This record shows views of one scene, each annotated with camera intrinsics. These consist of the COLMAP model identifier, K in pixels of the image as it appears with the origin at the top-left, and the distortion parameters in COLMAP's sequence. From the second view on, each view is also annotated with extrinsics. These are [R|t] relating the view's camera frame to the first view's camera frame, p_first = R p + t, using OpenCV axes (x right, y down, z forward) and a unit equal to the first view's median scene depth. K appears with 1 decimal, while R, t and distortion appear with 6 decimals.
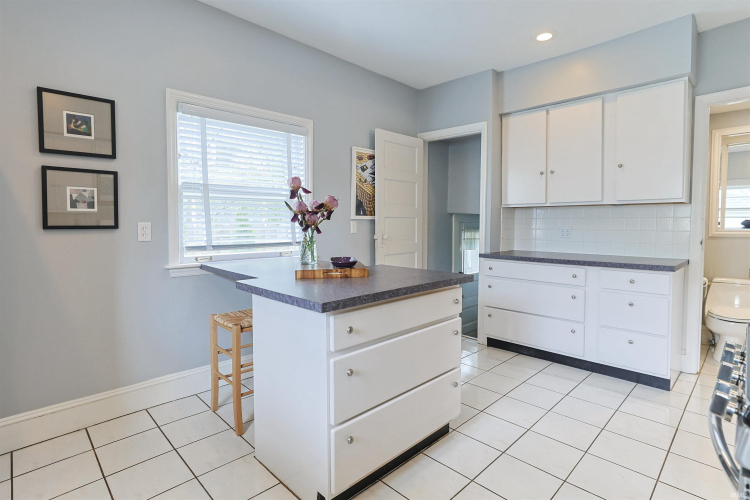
lens RADIAL K [[366.4, 0, 380.7], [0, 366.4, 235.0], [0, 0, 1]] dist [-0.023810, 0.012501]
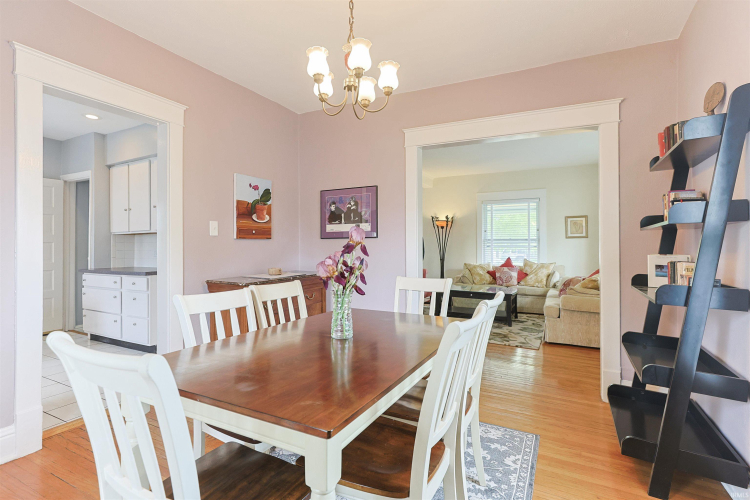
lens RADIAL K [[366.4, 0, 372.1], [0, 366.4, 245.1], [0, 0, 1]] dist [-0.023810, 0.012501]
pose [[0.959040, -0.005911, 0.283208, 0.910918], [0.019372, 0.998810, -0.044755, 0.041489], [-0.282606, 0.048409, 0.958014, -0.555085]]
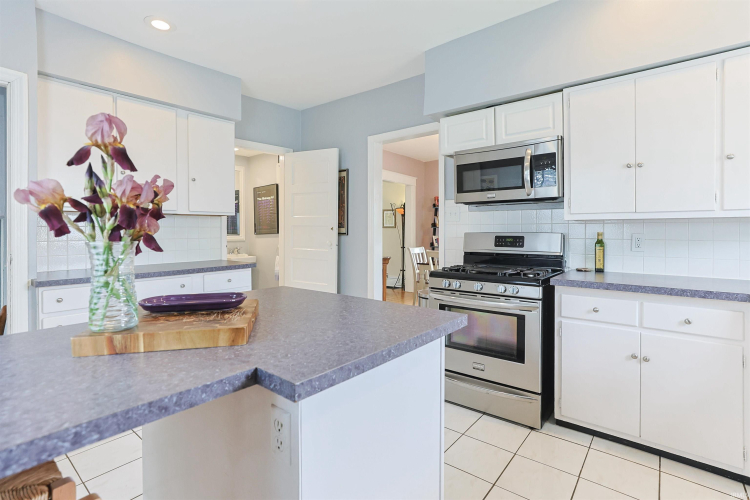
lens RADIAL K [[366.4, 0, 362.0], [0, 366.4, 233.0], [0, 0, 1]] dist [-0.023810, 0.012501]
pose [[-0.072019, -0.005745, 0.997387, -0.396751], [0.041049, 0.999119, 0.008719, -0.015031], [-0.996558, 0.041569, -0.071719, 0.483543]]
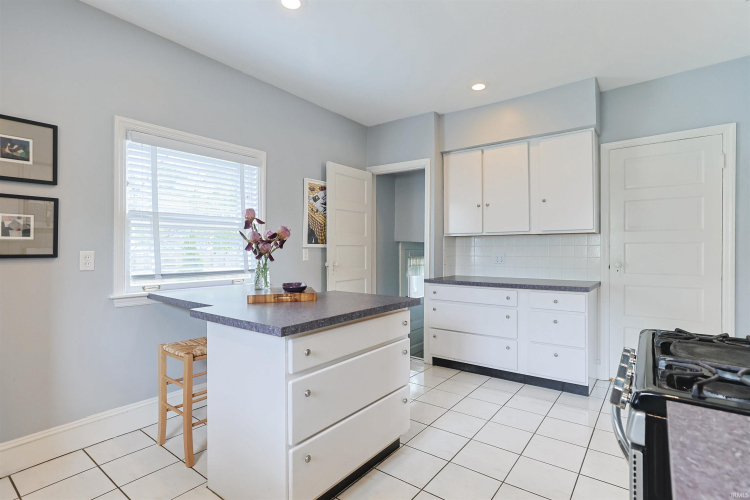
lens RADIAL K [[366.4, 0, 371.5], [0, 366.4, 246.8], [0, 0, 1]] dist [-0.023810, 0.012501]
pose [[0.992051, -0.001736, 0.125822, -0.022742], [0.007039, 0.999105, -0.041718, -0.000177], [-0.125637, 0.042272, 0.991175, -0.058815]]
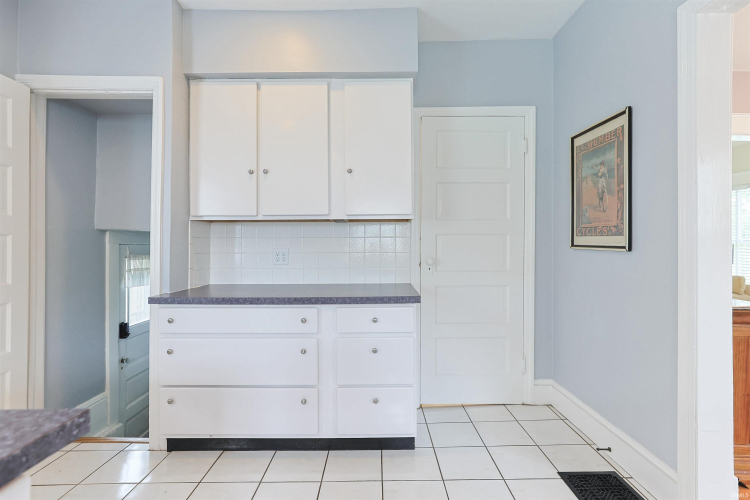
lens RADIAL K [[366.4, 0, 376.3], [0, 366.4, 241.4], [0, 0, 1]] dist [-0.023810, 0.012501]
pose [[0.701475, 0.003907, 0.712684, 0.111740], [0.029495, 0.998969, -0.034507, -0.006926], [-0.712084, 0.045226, 0.700636, 0.340615]]
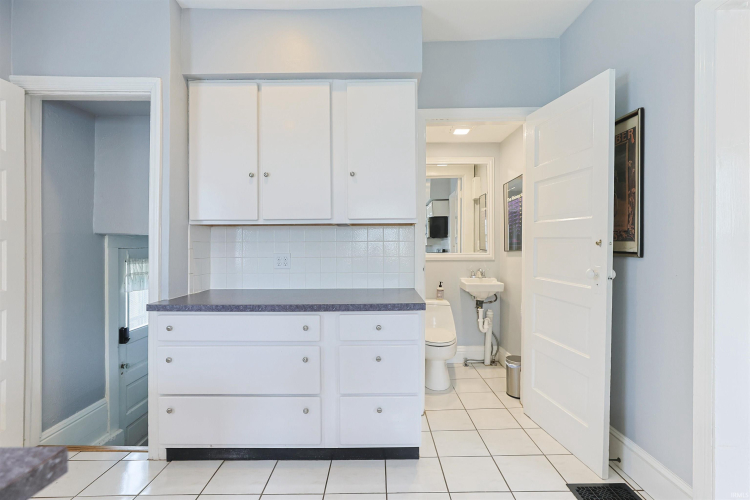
lens RADIAL K [[366.4, 0, 377.8], [0, 366.4, 244.4], [0, 0, 1]] dist [-0.023810, 0.012501]
pose [[0.703164, -0.000886, 0.711027, 0.120934], [0.030307, 0.999128, -0.028728, -0.014371], [-0.710381, 0.041750, 0.702578, 0.352255]]
